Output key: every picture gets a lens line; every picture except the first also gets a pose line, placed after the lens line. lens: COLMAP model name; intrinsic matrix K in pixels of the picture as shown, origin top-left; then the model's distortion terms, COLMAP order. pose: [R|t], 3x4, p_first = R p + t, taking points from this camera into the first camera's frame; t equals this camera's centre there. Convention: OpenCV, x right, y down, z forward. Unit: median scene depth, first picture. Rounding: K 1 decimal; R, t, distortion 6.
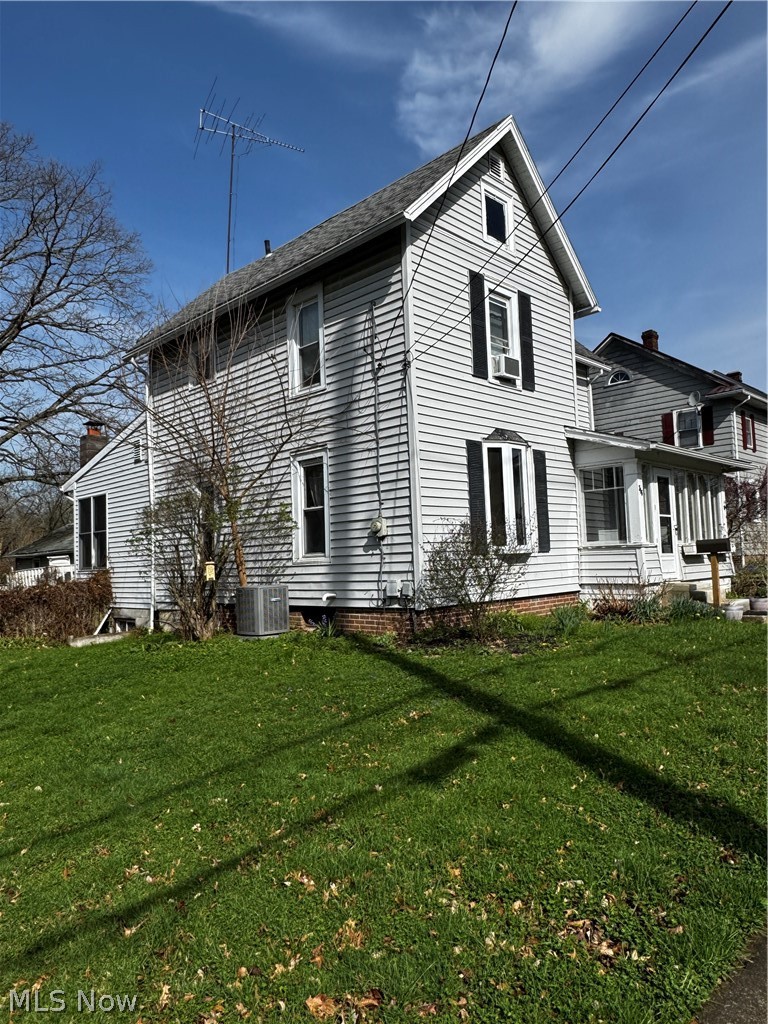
lens RADIAL K [[705.1, 0, 383.6], [0, 705.1, 510.3], [0, 0, 1]] dist [0.008745, -0.017061]
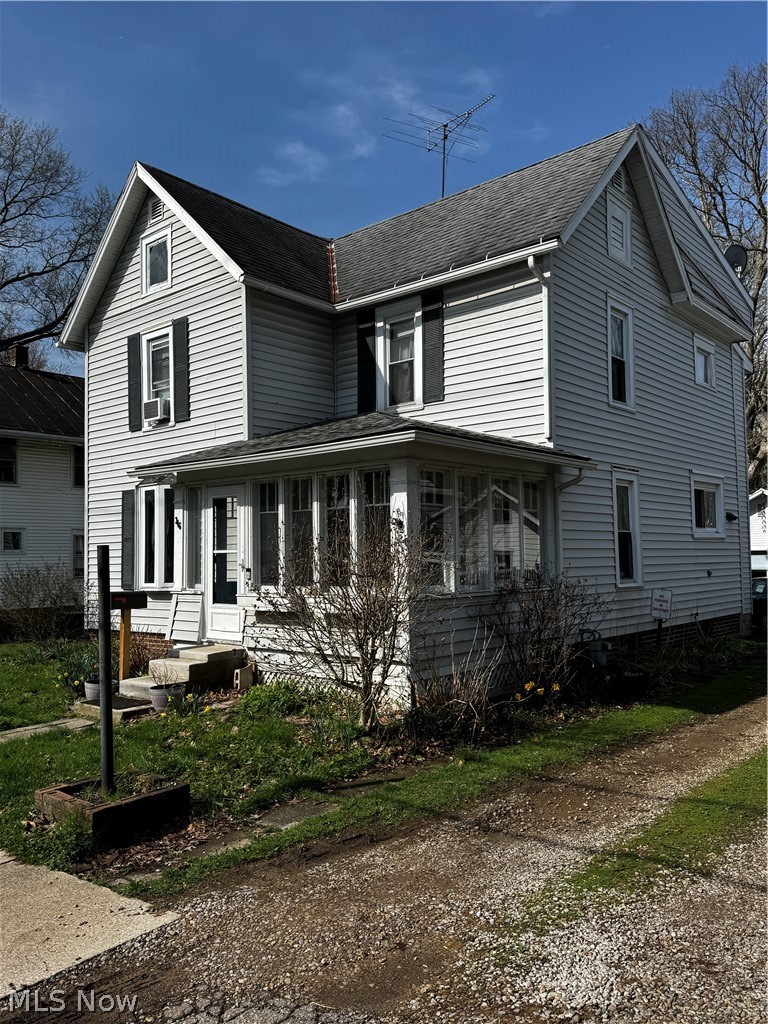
lens RADIAL K [[806.0, 0, 383.9], [0, 806.0, 514.6], [0, 0, 1]] dist [0.053502, 0.000547]
pose [[0.072060, -0.024199, -0.997107, 1.373258], [0.079395, 0.996672, -0.018451, -0.002375], [0.994235, -0.077836, 0.073742, 1.232818]]
